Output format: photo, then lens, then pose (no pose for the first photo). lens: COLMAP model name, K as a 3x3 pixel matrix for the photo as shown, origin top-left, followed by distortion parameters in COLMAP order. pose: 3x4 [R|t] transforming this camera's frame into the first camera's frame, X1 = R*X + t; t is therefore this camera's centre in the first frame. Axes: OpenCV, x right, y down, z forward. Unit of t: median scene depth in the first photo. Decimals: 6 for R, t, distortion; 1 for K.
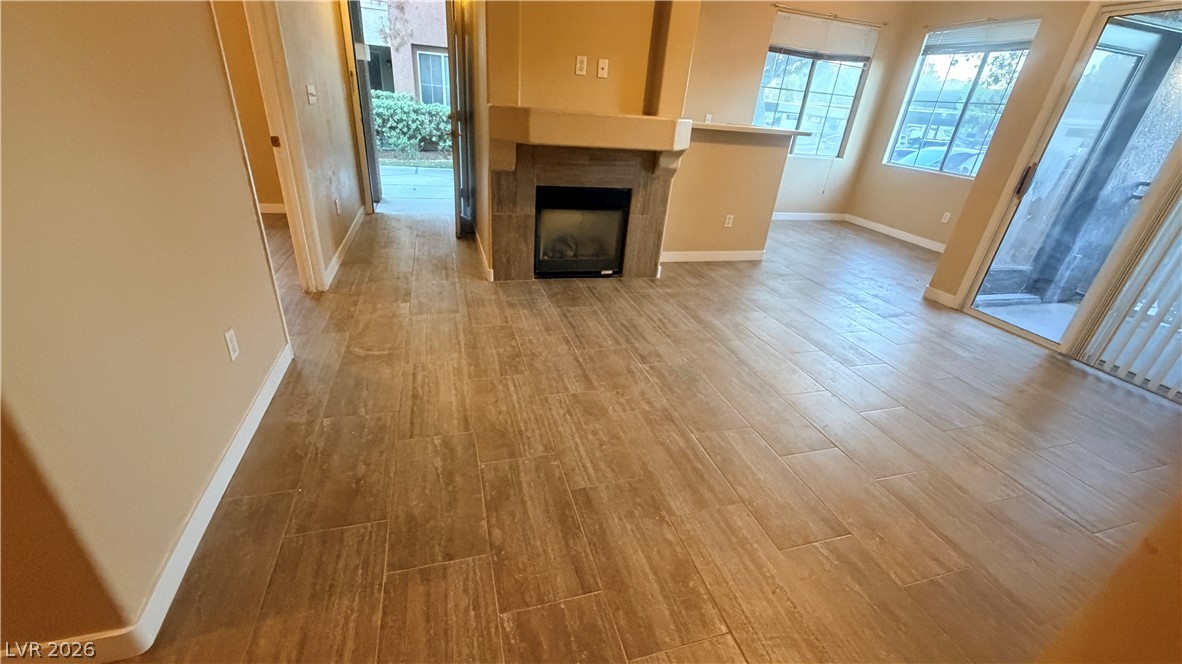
lens RADIAL K [[472.5, 0, 587.8], [0, 472.5, 332.8], [0, 0, 1]] dist [0.000340, -0.000469]
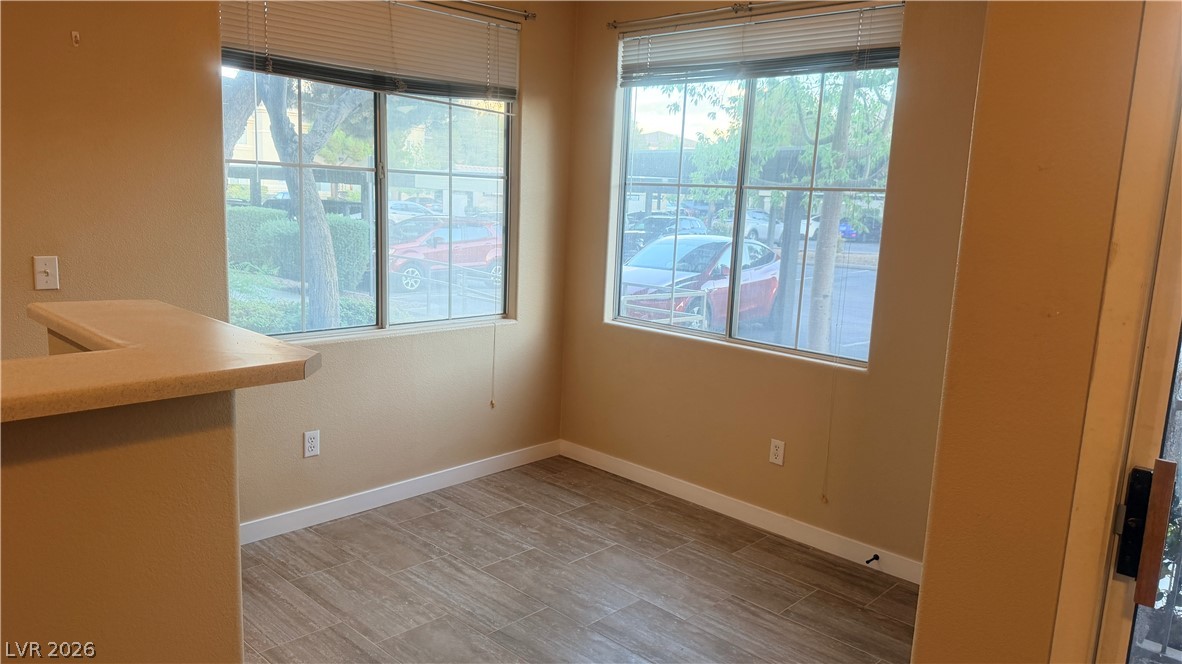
lens RADIAL K [[828.4, 0, 591.0], [0, 828.4, 332.0], [0, 0, 1]] dist [0.139566, -0.223454]
pose [[0.866803, -0.125427, 0.482619, 0.458279], [0.245132, 0.950010, -0.193371, -0.373757], [-0.434239, 0.285920, 0.854217, 0.678737]]
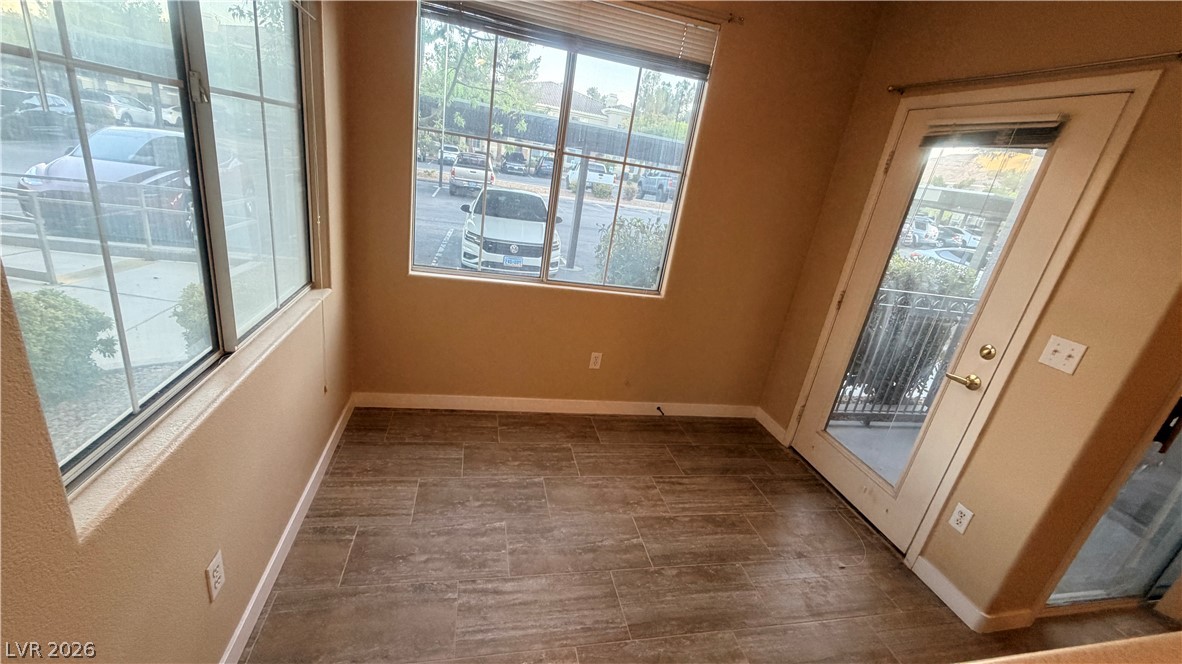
lens RADIAL K [[472.5, 0, 587.8], [0, 472.5, 332.8], [0, 0, 1]] dist [0.000340, -0.000469]
pose [[0.078632, -0.404844, 0.910998, 0.415224], [0.305035, 0.879769, 0.364637, -0.736282], [-0.949089, 0.249214, 0.192670, 1.382055]]
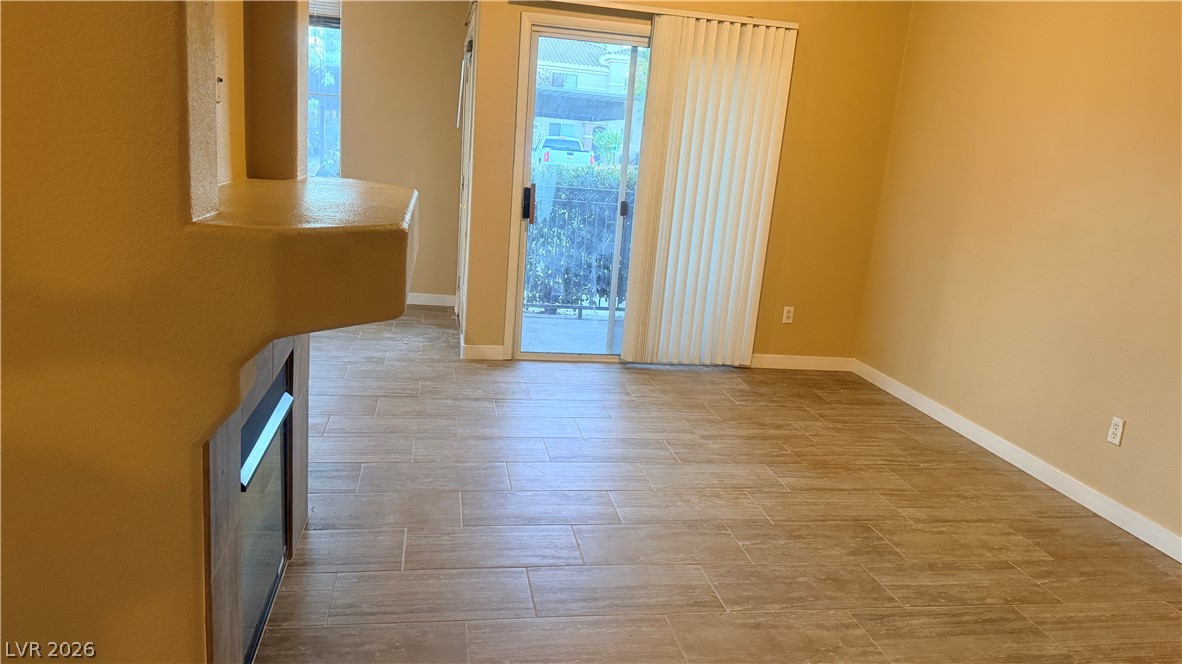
lens RADIAL K [[828.4, 0, 591.0], [0, 828.4, 332.0], [0, 0, 1]] dist [0.139566, -0.223454]
pose [[0.109453, -0.288678, 0.951149, -0.570543], [0.373661, 0.898662, 0.229749, -0.390376], [-0.921085, 0.330261, 0.206229, 0.607047]]
